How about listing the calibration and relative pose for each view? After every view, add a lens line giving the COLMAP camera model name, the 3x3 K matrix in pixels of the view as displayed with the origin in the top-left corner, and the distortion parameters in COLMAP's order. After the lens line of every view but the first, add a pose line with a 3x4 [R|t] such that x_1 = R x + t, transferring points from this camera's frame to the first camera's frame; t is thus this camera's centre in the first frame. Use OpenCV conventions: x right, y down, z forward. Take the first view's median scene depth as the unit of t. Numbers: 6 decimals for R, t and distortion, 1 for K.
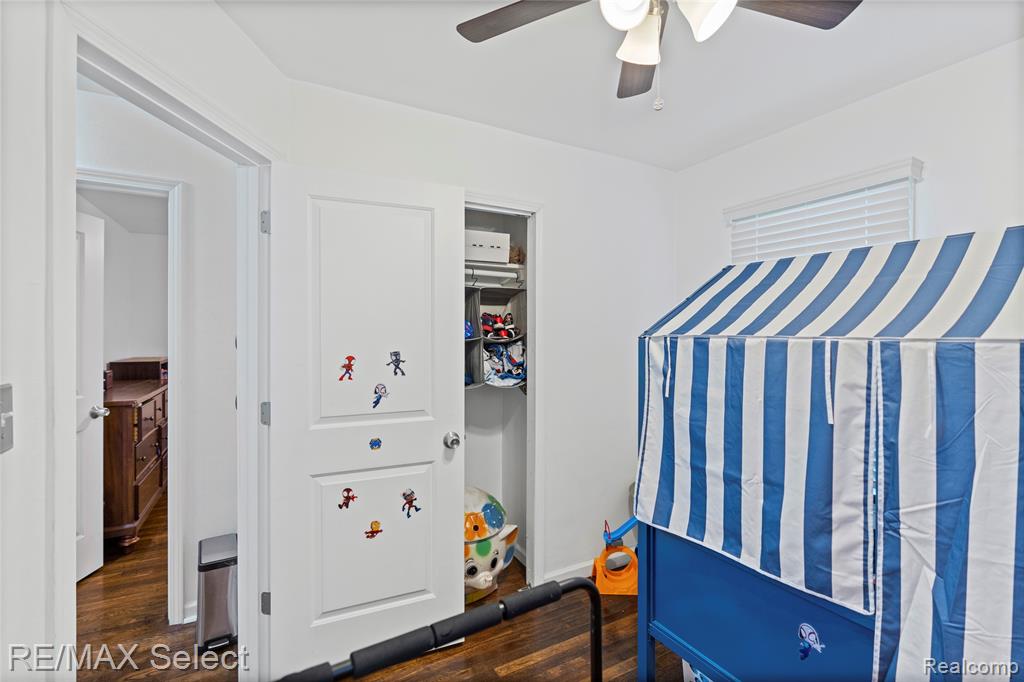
lens RADIAL K [[467.9, 0, 513.2], [0, 467.9, 337.7], [0, 0, 1]] dist [-0.018002, 0.000311]
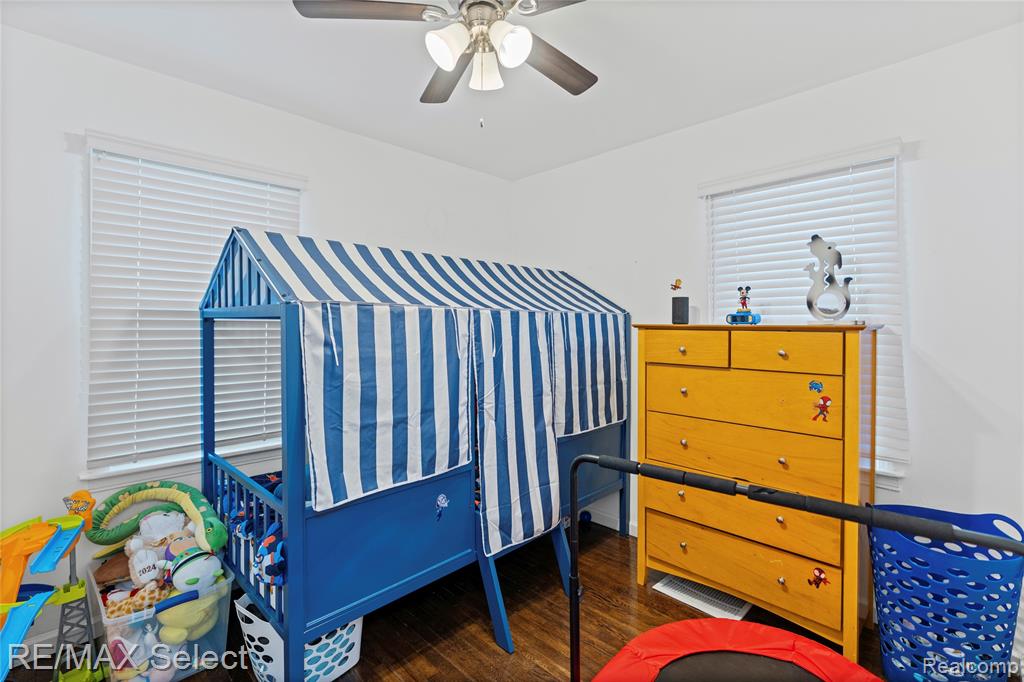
lens RADIAL K [[467.9, 0, 512.1], [0, 467.9, 334.2], [0, 0, 1]] dist [-0.018002, 0.000311]
pose [[-0.288969, -0.021952, 0.957087, -0.804239], [0.004876, 0.999690, 0.024401, 0.047442], [-0.957326, 0.011718, -0.288772, 1.089756]]
